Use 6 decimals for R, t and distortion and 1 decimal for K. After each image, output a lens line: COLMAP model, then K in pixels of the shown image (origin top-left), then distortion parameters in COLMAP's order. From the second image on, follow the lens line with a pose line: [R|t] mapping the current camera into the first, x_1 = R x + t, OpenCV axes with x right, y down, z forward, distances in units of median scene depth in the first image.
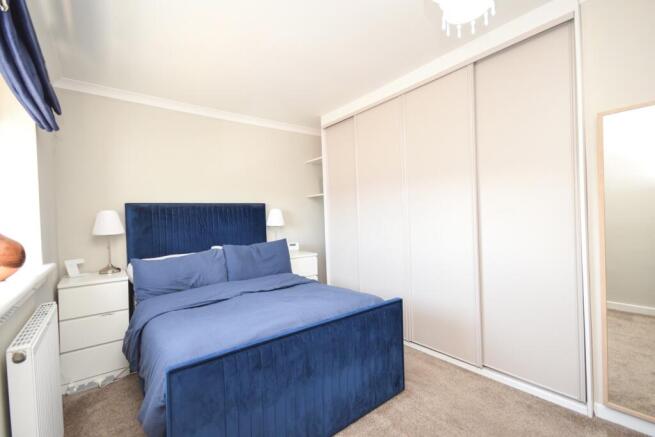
lens RADIAL K [[290.6, 0, 325.5], [0, 290.6, 219.3], [0, 0, 1]] dist [-0.000099, -0.000137]
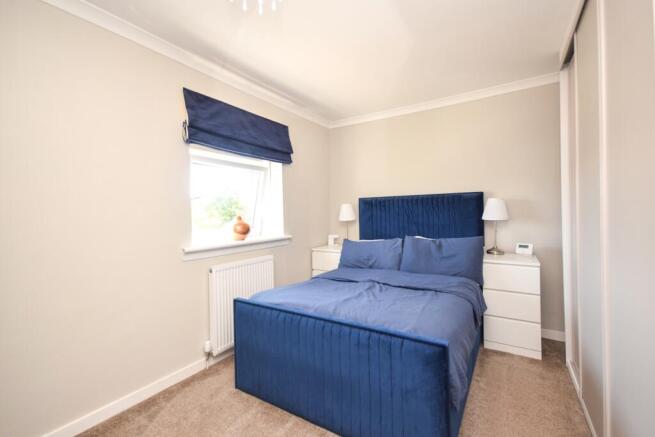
lens RADIAL K [[290.6, 0, 325.5], [0, 290.6, 219.3], [0, 0, 1]] dist [-0.000099, -0.000137]
pose [[0.331985, 0.048389, -0.942043, 0.548300], [0.001708, 0.998651, 0.051899, -0.026233], [0.943283, -0.018839, 0.331455, 0.394765]]
